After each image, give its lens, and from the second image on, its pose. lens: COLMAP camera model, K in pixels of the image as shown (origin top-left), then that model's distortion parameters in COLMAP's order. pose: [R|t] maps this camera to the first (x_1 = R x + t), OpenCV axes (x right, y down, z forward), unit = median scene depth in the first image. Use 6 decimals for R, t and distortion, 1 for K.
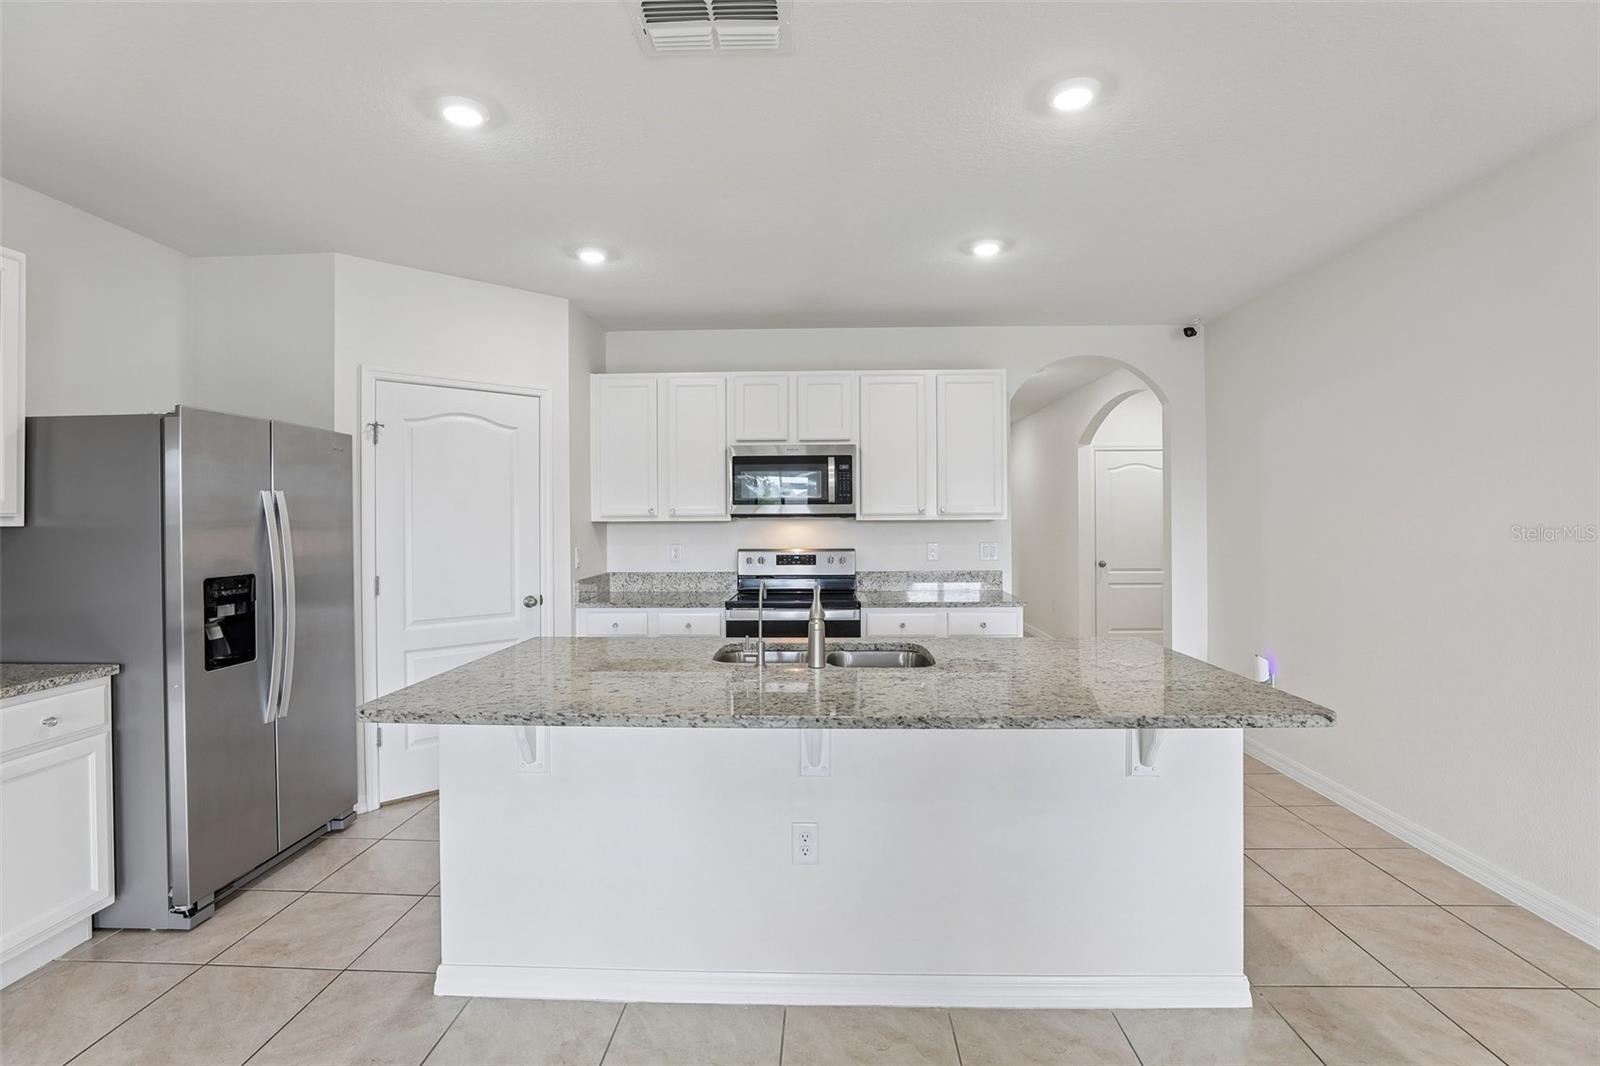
lens RADIAL K [[734.5, 0, 807.4], [0, 734.5, 516.8], [0, 0, 1]] dist [-0.032962, 0.006820]
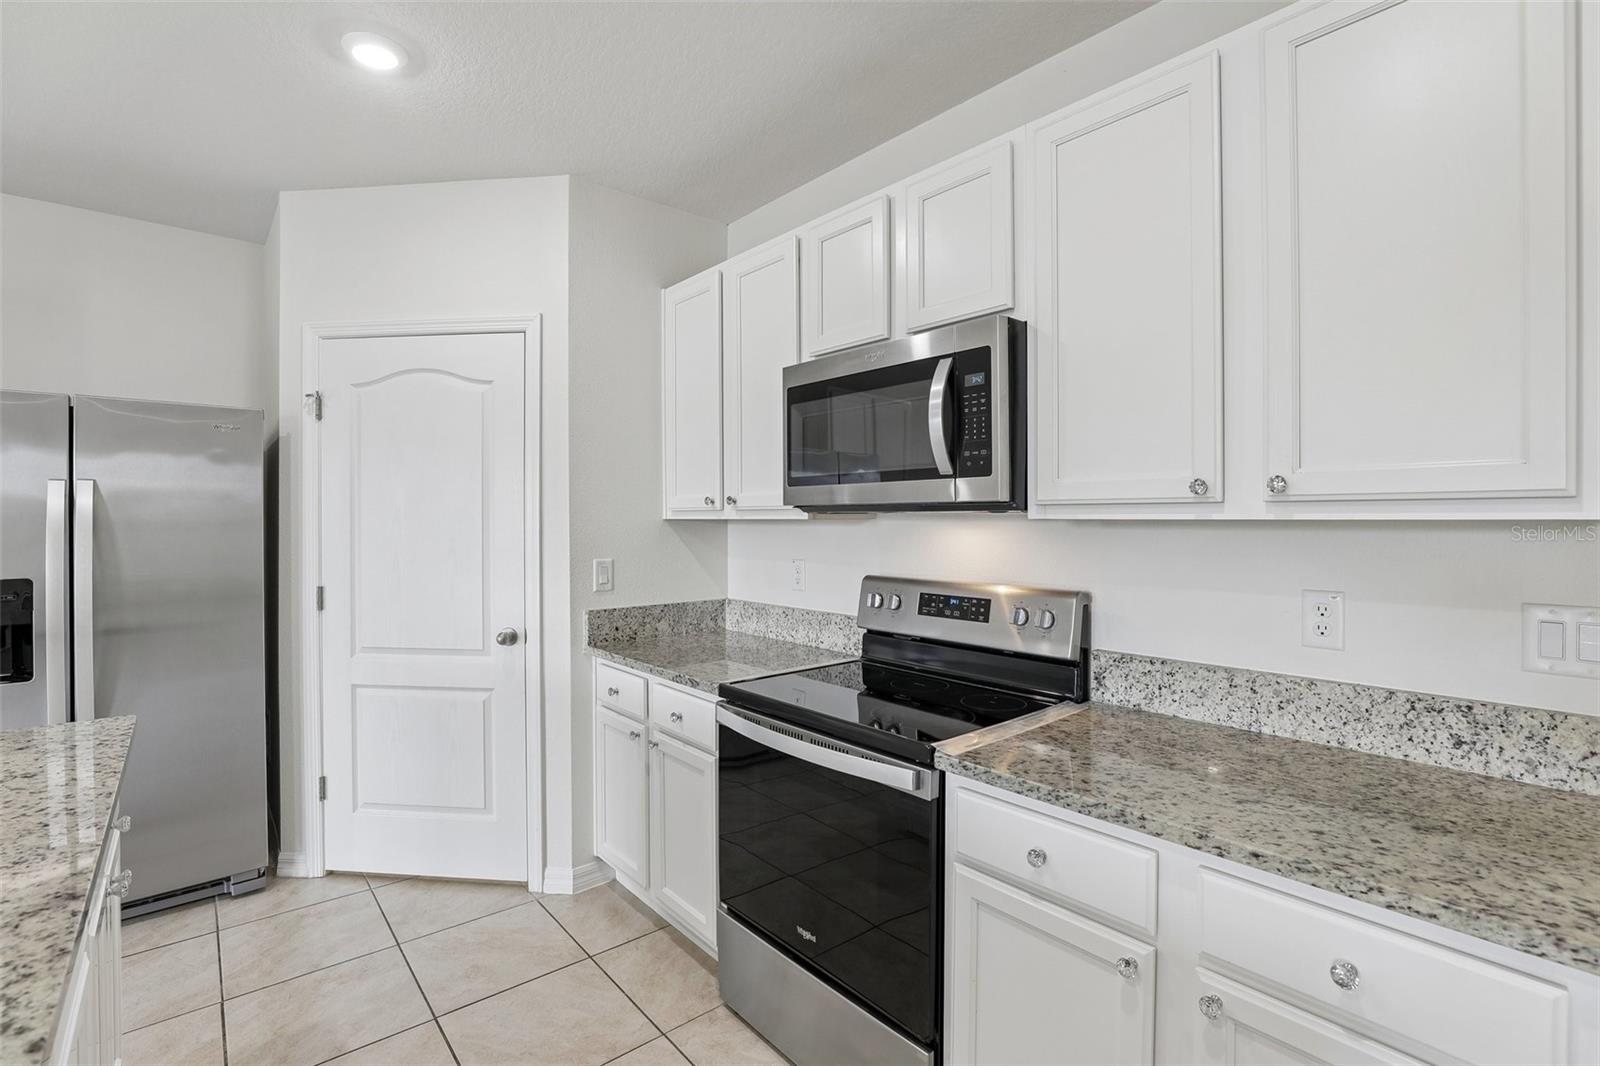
lens RADIAL K [[734.5, 0, 803.3], [0, 734.5, 522.1], [0, 0, 1]] dist [-0.032962, 0.006820]
pose [[0.671046, 0.007629, -0.741377, 0.289527], [-0.001204, 0.999957, 0.009201, 0.003099], [0.741415, -0.005282, 0.671026, 0.715665]]
